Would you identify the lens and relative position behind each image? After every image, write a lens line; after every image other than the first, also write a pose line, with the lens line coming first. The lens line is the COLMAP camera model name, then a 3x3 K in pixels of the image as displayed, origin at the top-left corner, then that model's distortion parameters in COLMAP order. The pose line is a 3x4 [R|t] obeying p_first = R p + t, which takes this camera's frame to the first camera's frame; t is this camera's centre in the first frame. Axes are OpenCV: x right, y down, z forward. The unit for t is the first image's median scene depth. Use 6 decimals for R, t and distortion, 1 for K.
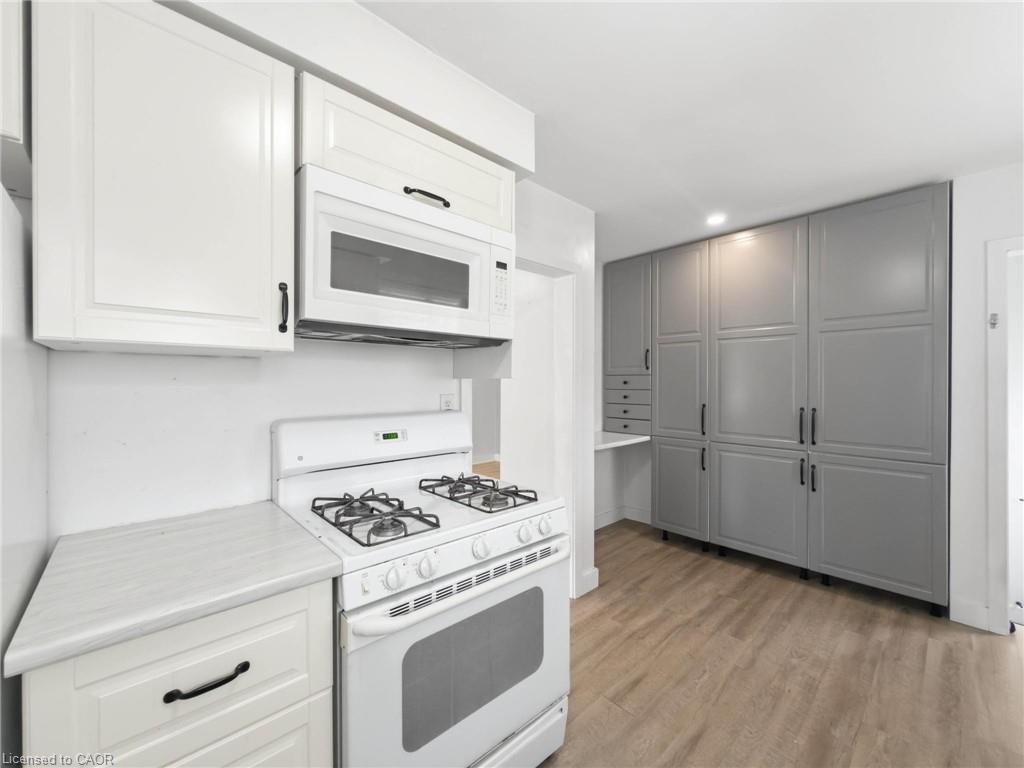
lens RADIAL K [[414.3, 0, 504.9], [0, 414.3, 384.7], [0, 0, 1]] dist [0.000488, -0.000366]
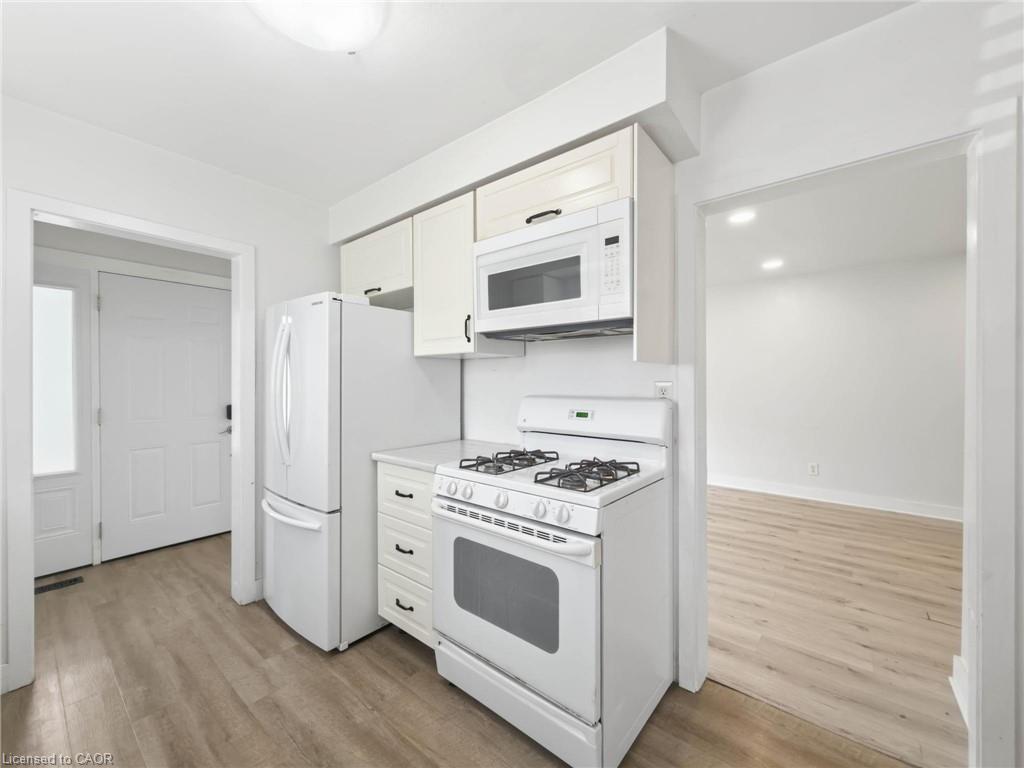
lens RADIAL K [[414.3, 0, 511.6], [0, 414.3, 384.5], [0, 0, 1]] dist [0.000488, -0.000366]
pose [[0.139399, 0.006410, -0.990215, 0.610579], [-0.004383, 0.999973, 0.005856, 0.021719], [0.990227, 0.003524, 0.139424, 0.446993]]
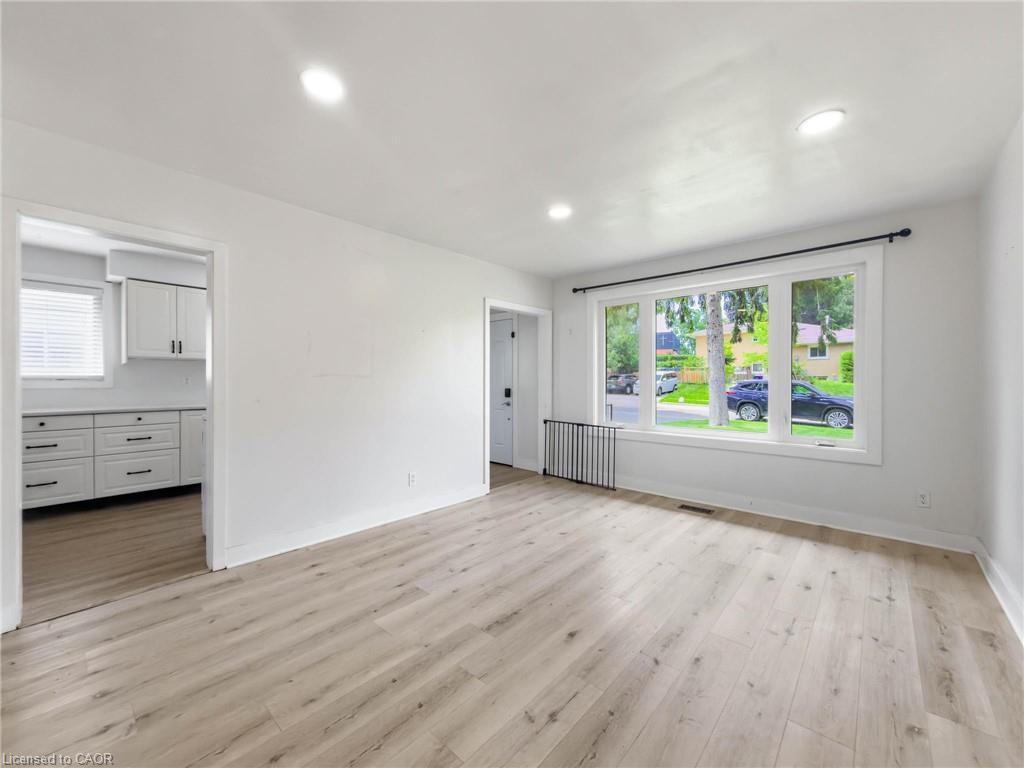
lens RADIAL K [[414.3, 0, 514.3], [0, 414.3, 383.6], [0, 0, 1]] dist [0.000488, -0.000366]
pose [[-0.995725, -0.000697, -0.092364, -0.835299], [-0.001800, 0.999928, 0.011856, 0.049225], [0.092349, 0.011972, -0.995655, 2.122503]]
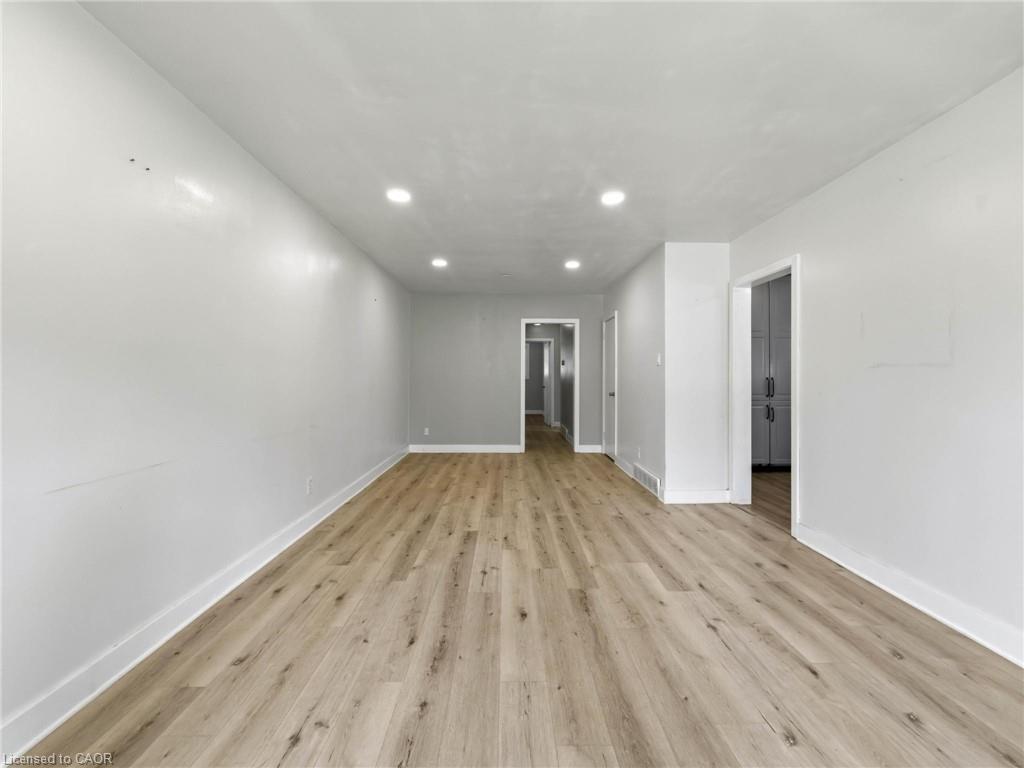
lens RADIAL K [[414.3, 0, 508.7], [0, 414.3, 382.2], [0, 0, 1]] dist [0.000488, -0.000366]
pose [[0.677457, -0.007394, 0.735526, -1.709581], [0.000909, 0.999957, 0.009215, 0.069070], [-0.735562, -0.005574, 0.677434, 0.705195]]
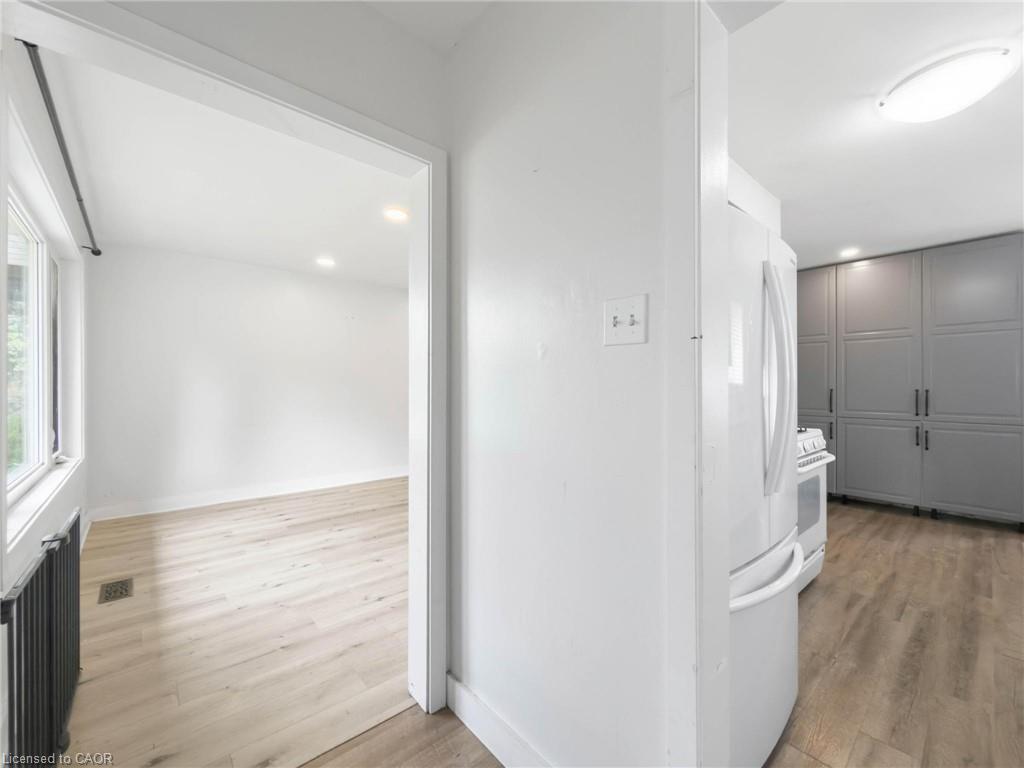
lens RADIAL K [[414.3, 0, 510.7], [0, 414.3, 386.6], [0, 0, 1]] dist [0.000488, -0.000366]
pose [[0.999603, 0.003134, -0.027985, -0.703981], [-0.003242, 0.999987, -0.003819, 0.065032], [0.027973, 0.003908, 0.999601, -0.490325]]
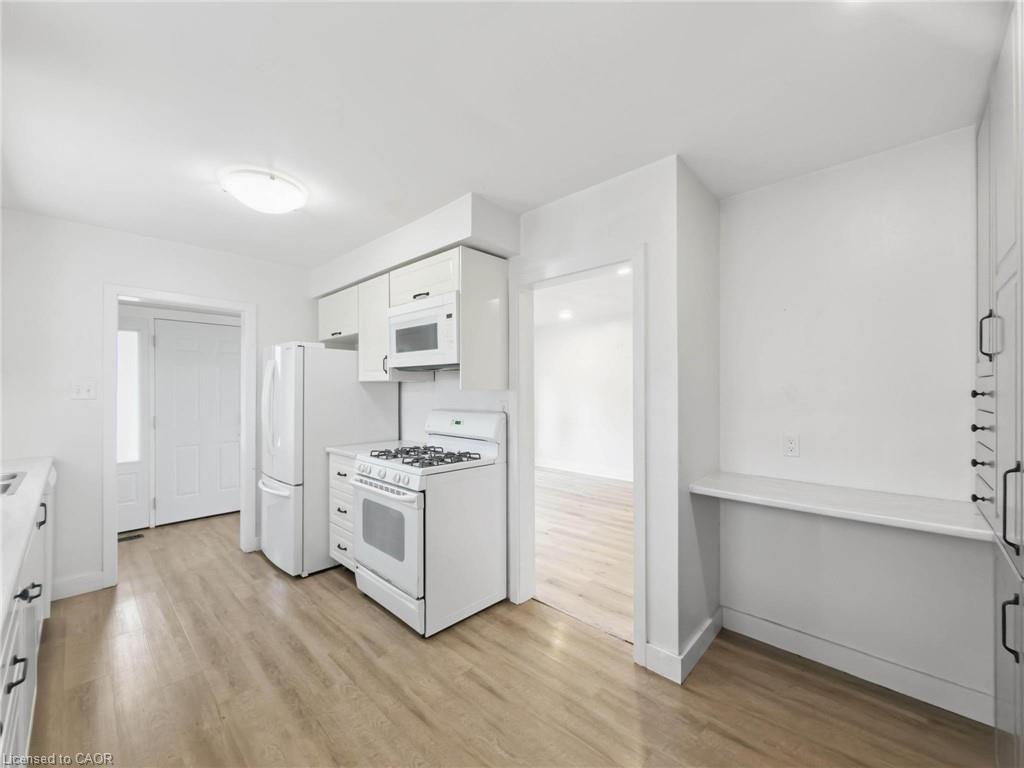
lens RADIAL K [[414.3, 0, 509.0], [0, 414.3, 390.7], [0, 0, 1]] dist [0.000488, -0.000366]
pose [[0.066666, 0.001607, -0.997774, 1.054402], [-0.004746, 0.999988, 0.001294, -0.011068], [0.997764, 0.004650, 0.066673, 0.773002]]
